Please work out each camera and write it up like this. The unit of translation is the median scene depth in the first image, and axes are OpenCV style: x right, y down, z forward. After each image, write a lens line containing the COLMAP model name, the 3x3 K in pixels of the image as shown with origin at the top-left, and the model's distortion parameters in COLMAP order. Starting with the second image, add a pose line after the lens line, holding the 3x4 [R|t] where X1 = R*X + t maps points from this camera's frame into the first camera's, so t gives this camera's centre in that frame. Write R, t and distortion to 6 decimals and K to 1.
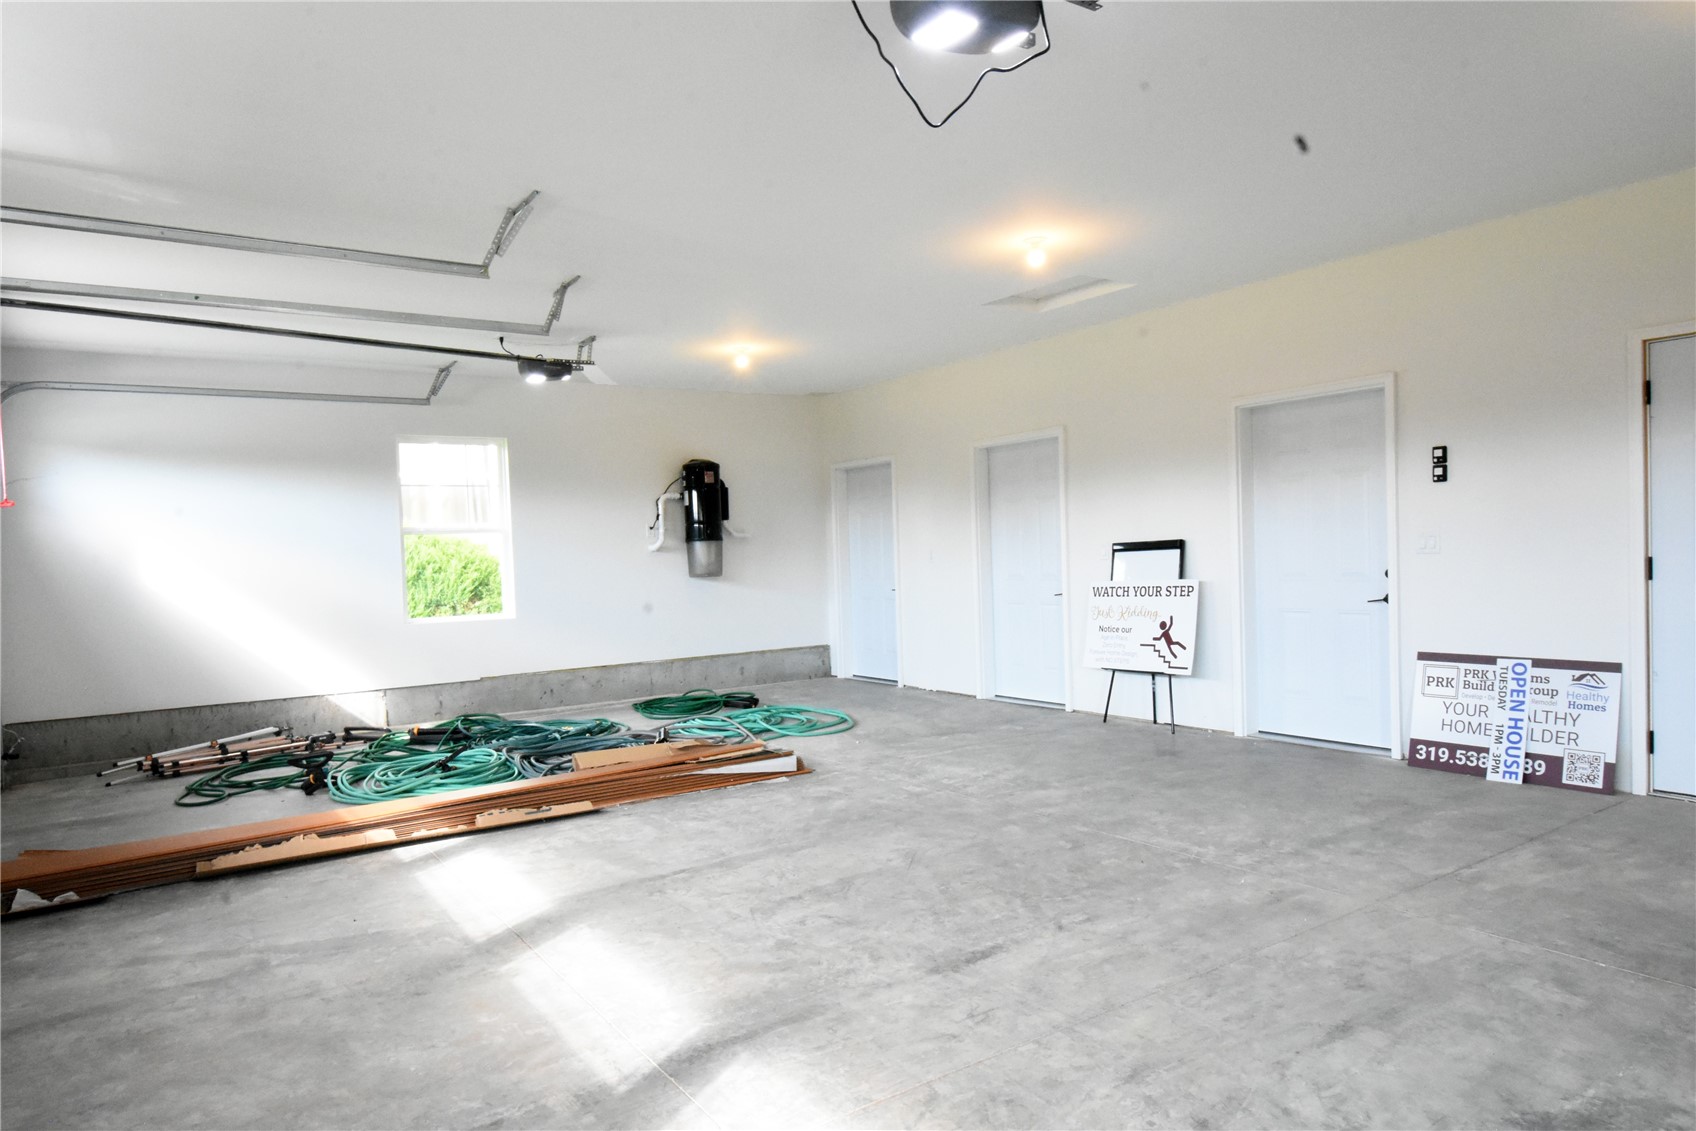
lens RADIAL K [[985.9, 0, 799.5], [0, 985.9, 581.7], [0, 0, 1]] dist [0.004487, -0.012307]
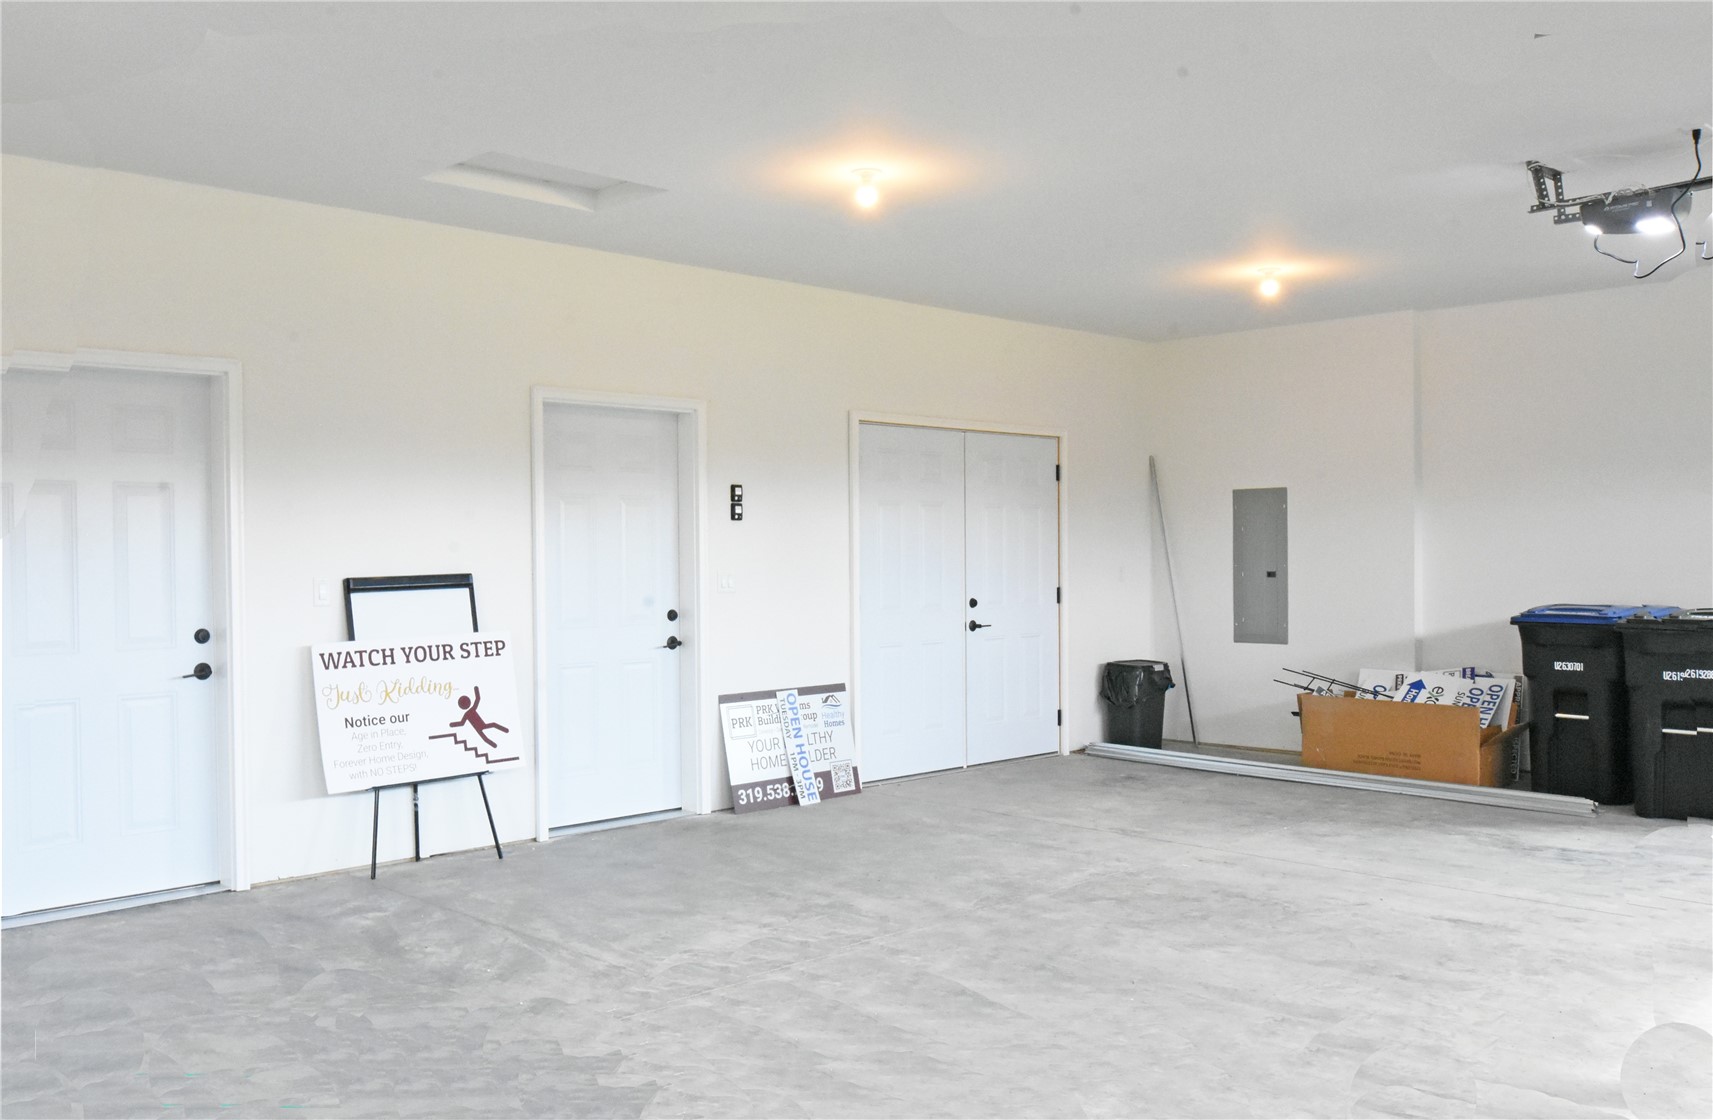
lens RADIAL K [[1404.1, 0, 856.5], [0, 1404.1, 560.0], [0, 0, 1]] dist [-0.008786, -0.007280]
pose [[-0.164506, 0.035621, 0.985733, -0.777750], [0.045766, 0.998547, -0.028447, -0.015816], [-0.985314, 0.040434, -0.165897, 1.141932]]
